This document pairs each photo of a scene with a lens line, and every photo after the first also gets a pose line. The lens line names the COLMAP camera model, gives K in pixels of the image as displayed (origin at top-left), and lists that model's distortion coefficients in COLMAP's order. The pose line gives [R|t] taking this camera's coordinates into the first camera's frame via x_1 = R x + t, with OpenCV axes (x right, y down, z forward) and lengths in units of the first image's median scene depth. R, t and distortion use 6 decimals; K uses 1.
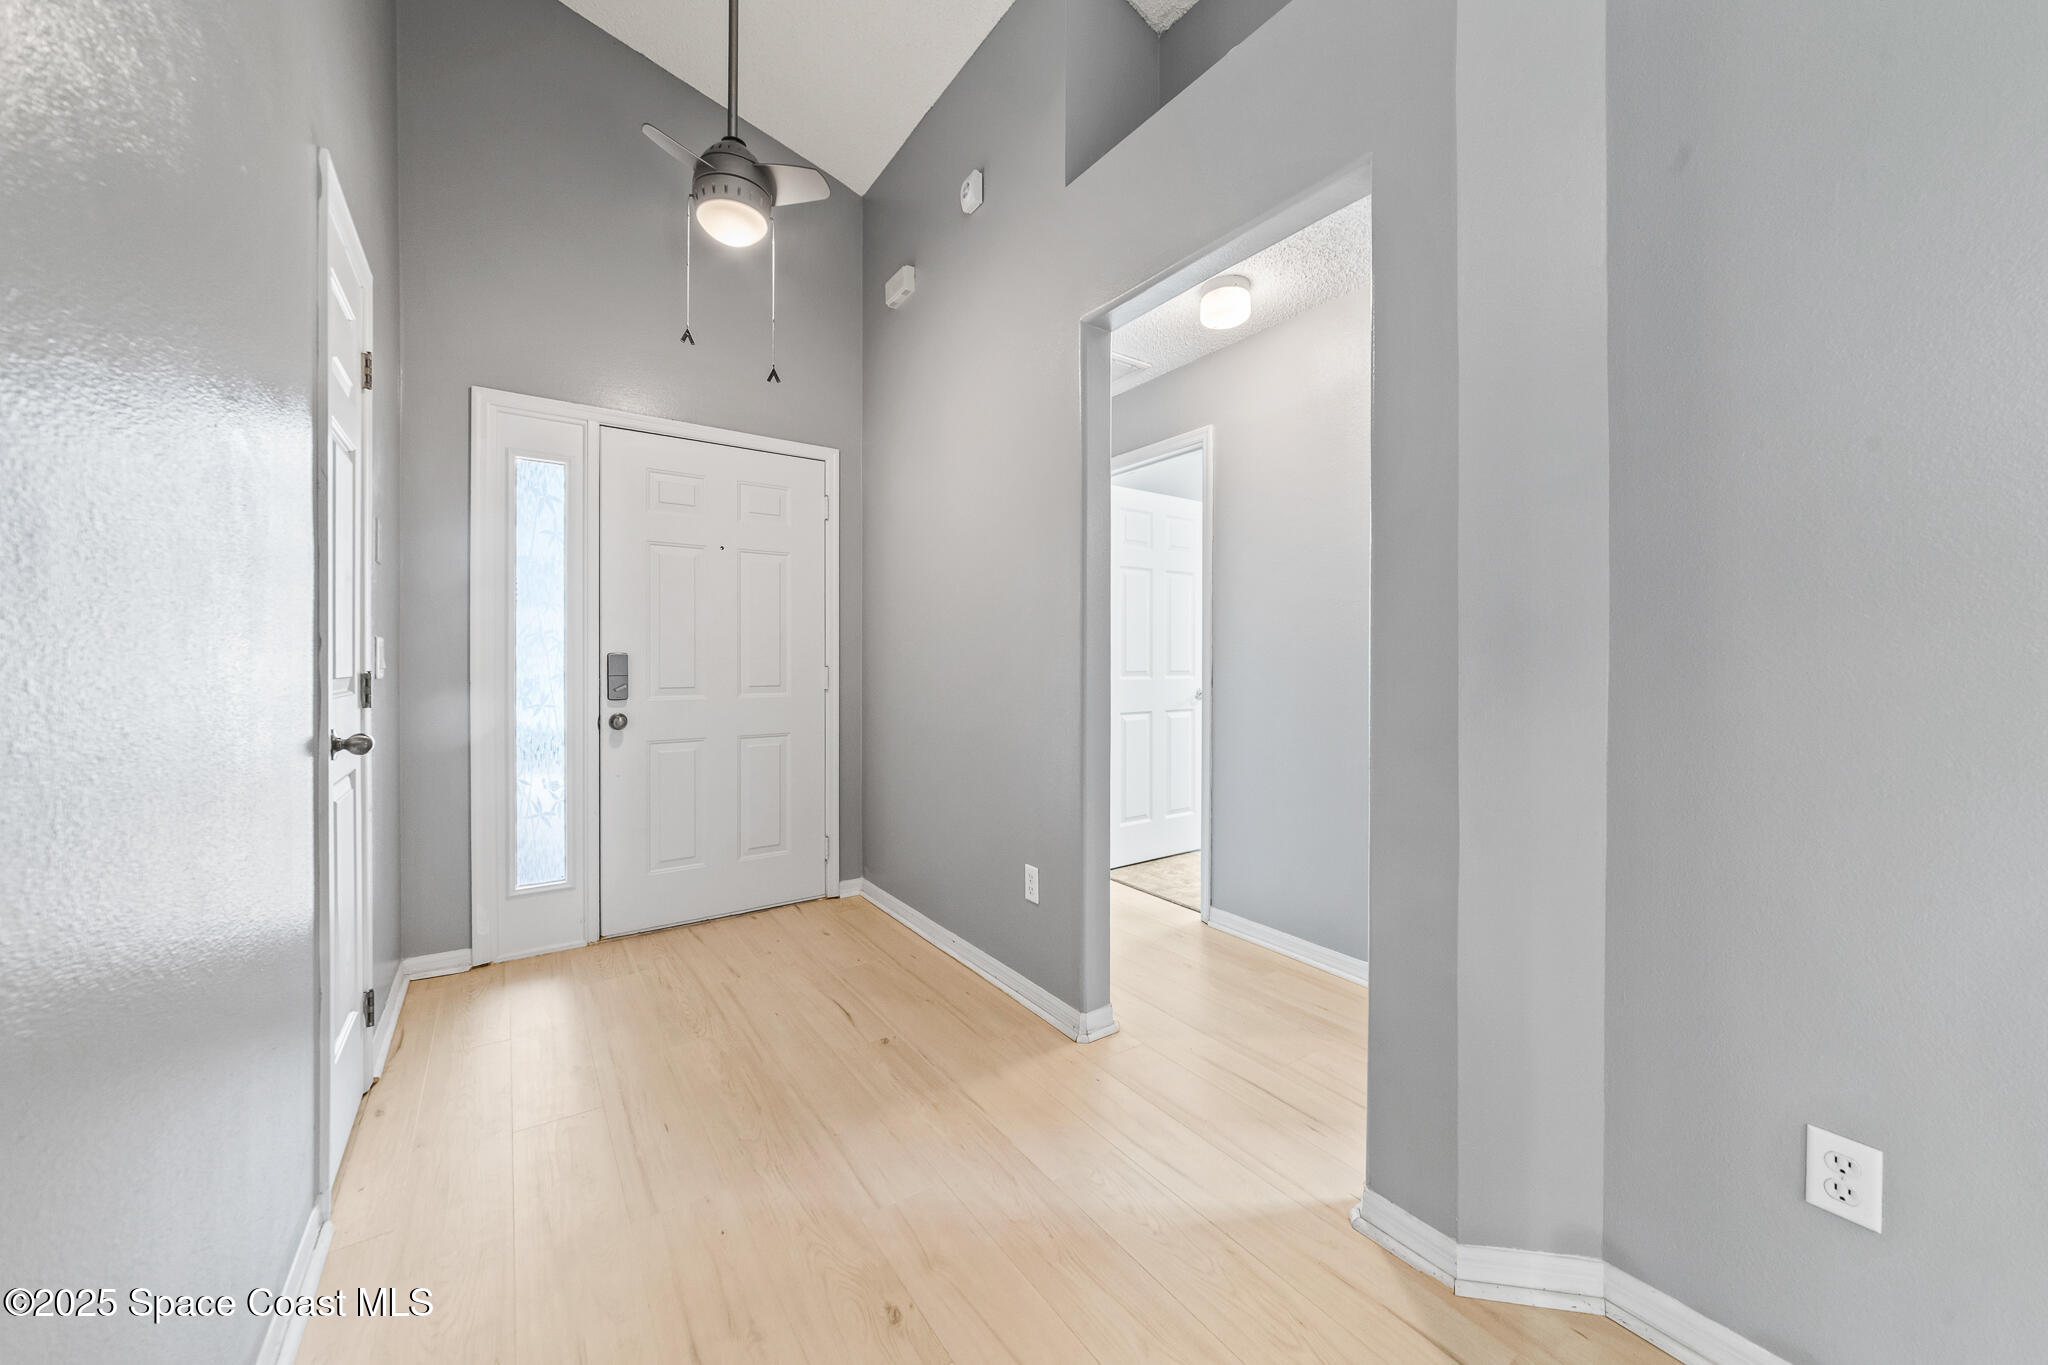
lens RADIAL K [[729.3, 0, 1002.8], [0, 729.3, 667.9], [0, 0, 1]] dist [-0.006761, 0.000551]
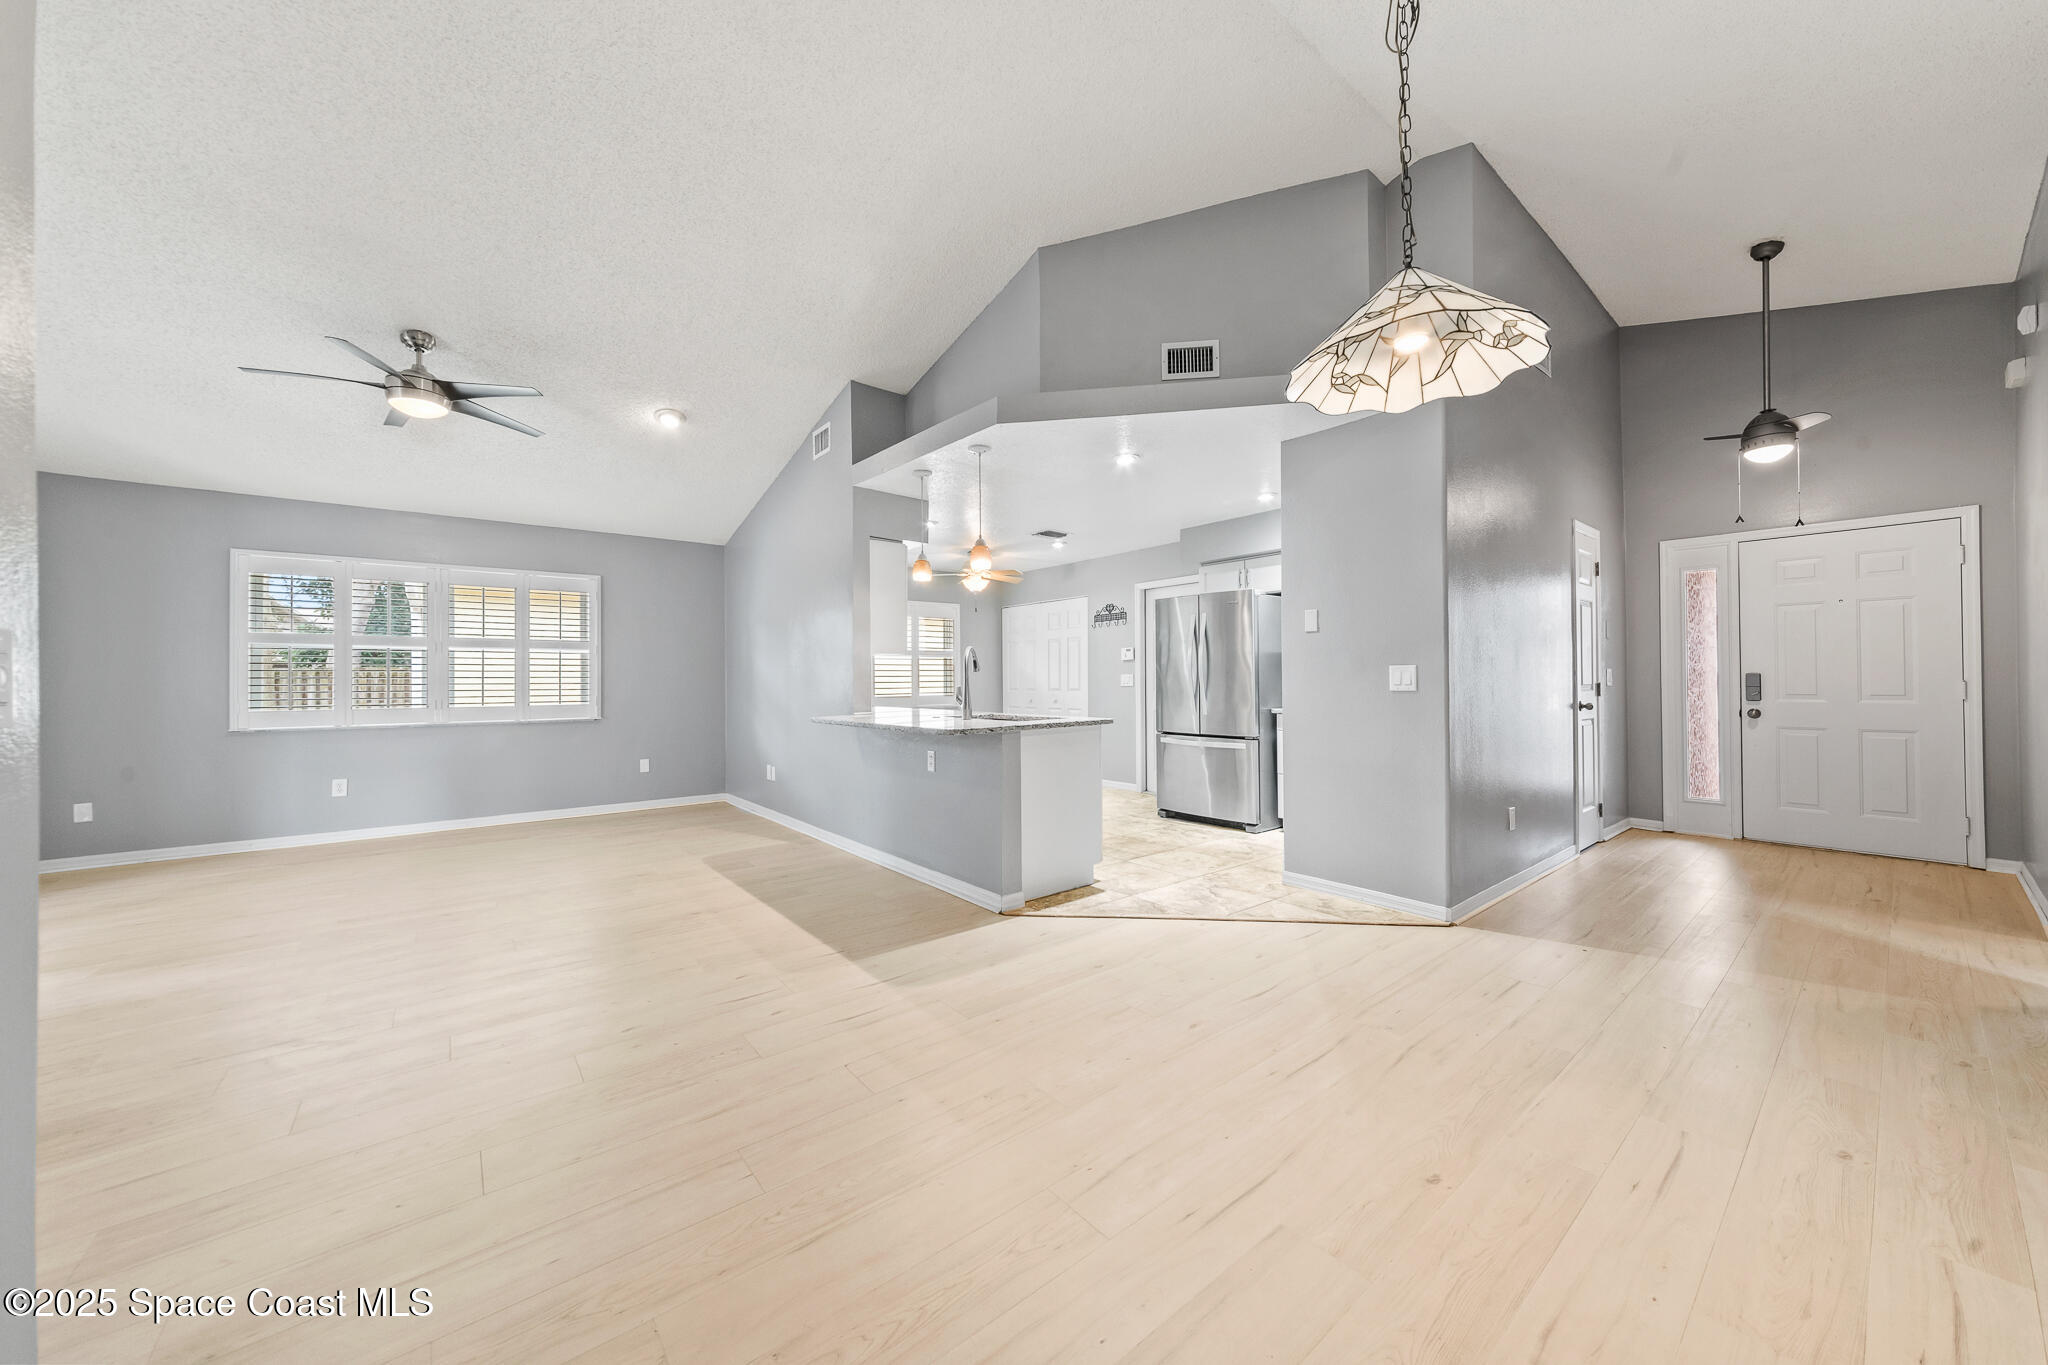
lens RADIAL K [[729.3, 0, 1024.9], [0, 729.3, 673.9], [0, 0, 1]] dist [-0.006761, 0.000551]
pose [[0.080262, -0.013196, -0.996686, 1.061200], [-0.003943, 0.999900, -0.013556, 0.011085], [0.996766, 0.005018, 0.080202, -0.866879]]
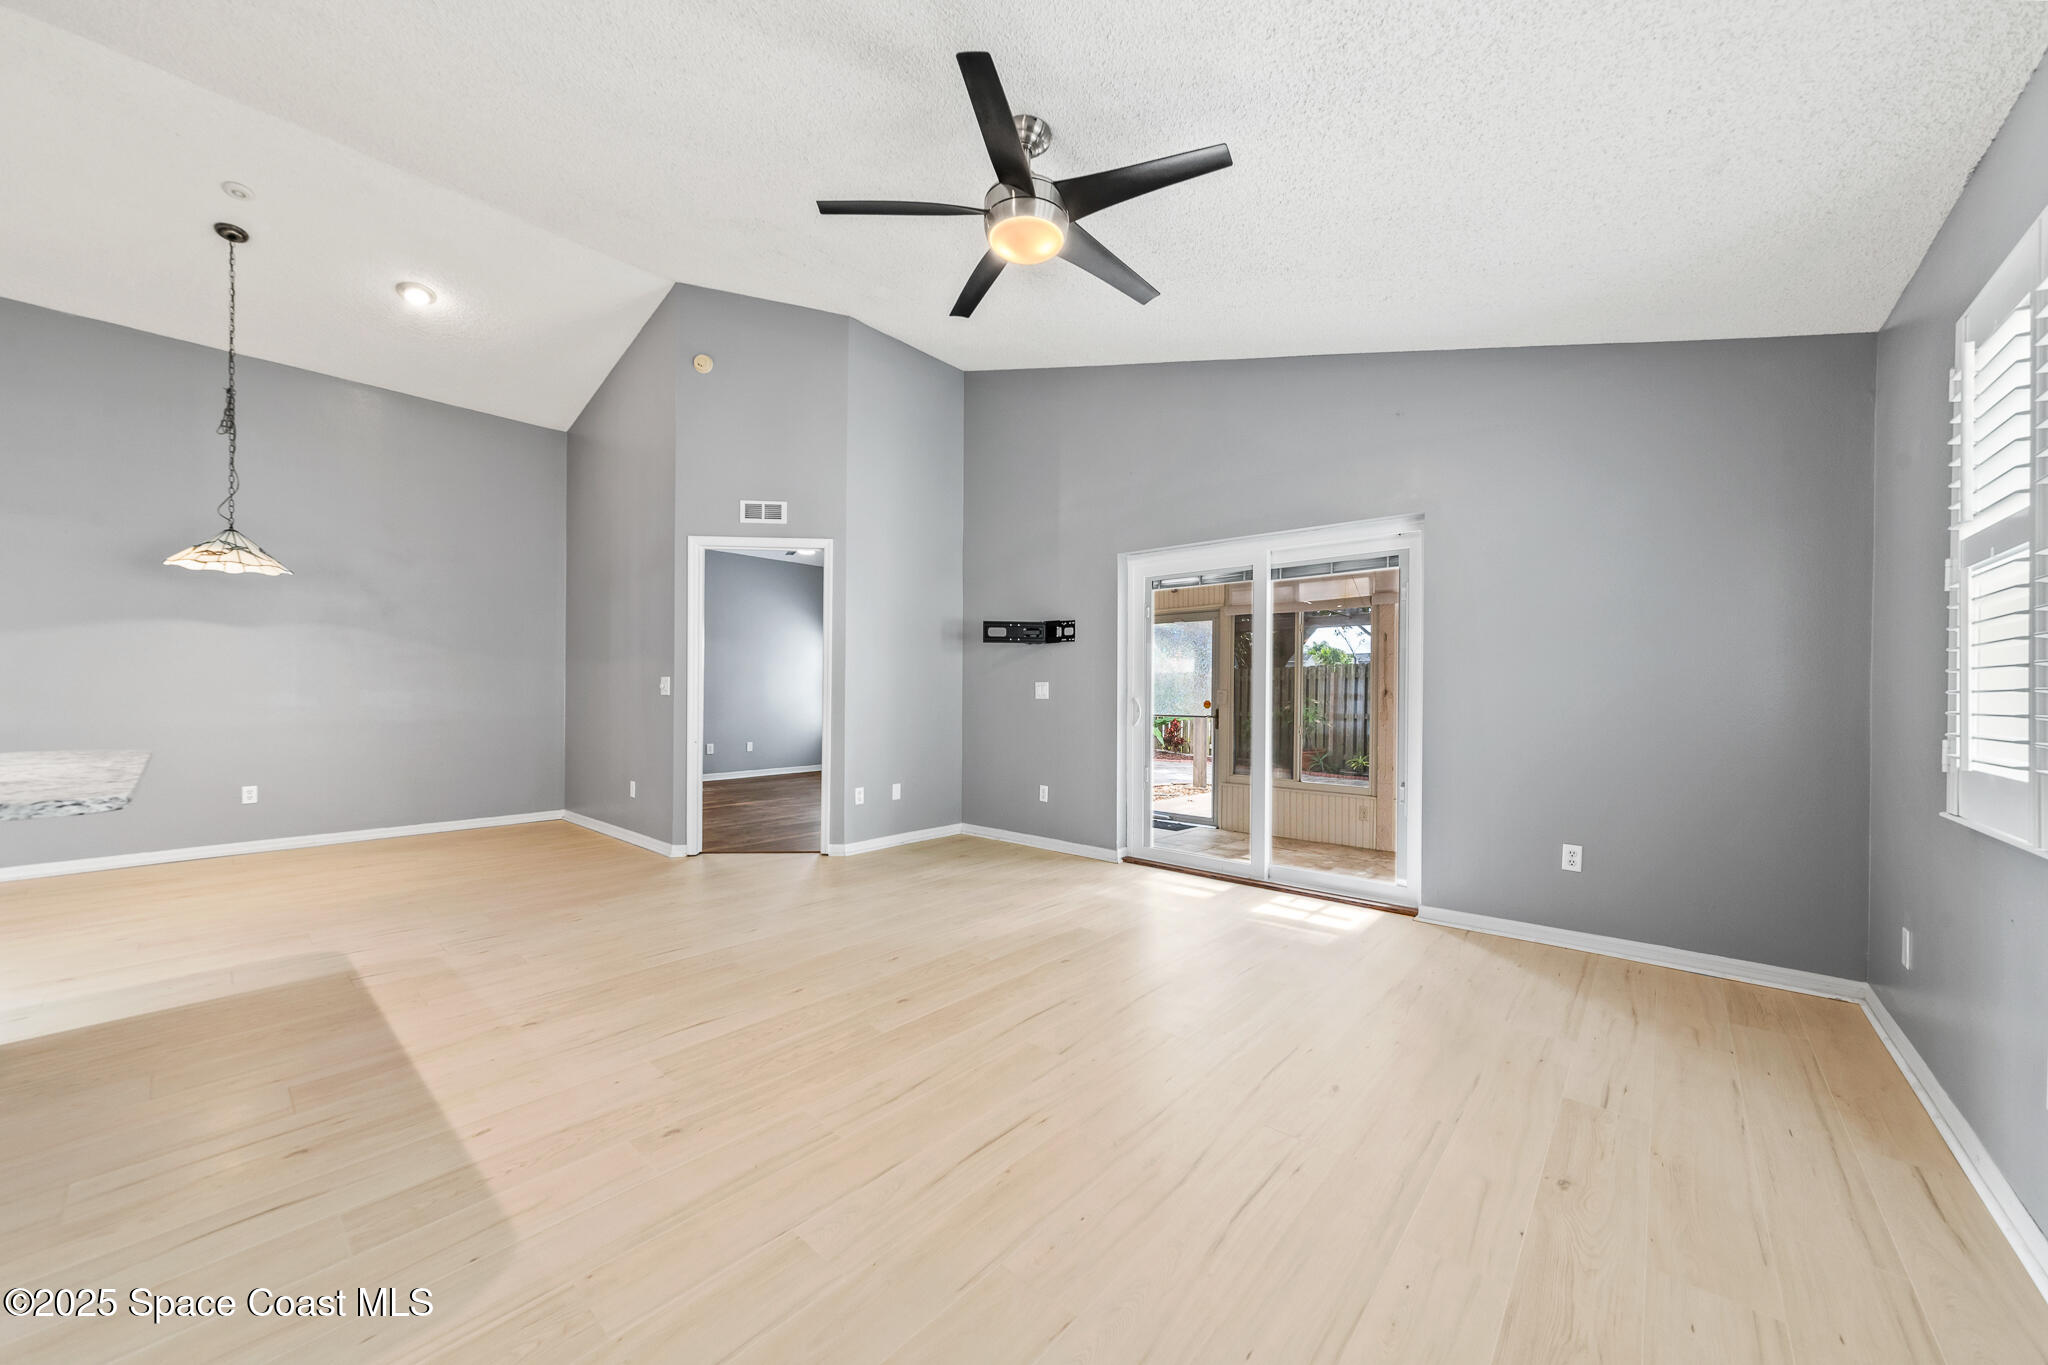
lens RADIAL K [[729.3, 0, 1020.6], [0, 729.3, 693.5], [0, 0, 1]] dist [-0.006761, 0.000551]
pose [[-0.252586, -0.006931, 0.967550, -1.240250], [0.002908, 0.999964, 0.007923, 0.015986], [-0.967570, 0.004815, -0.252557, -1.685637]]
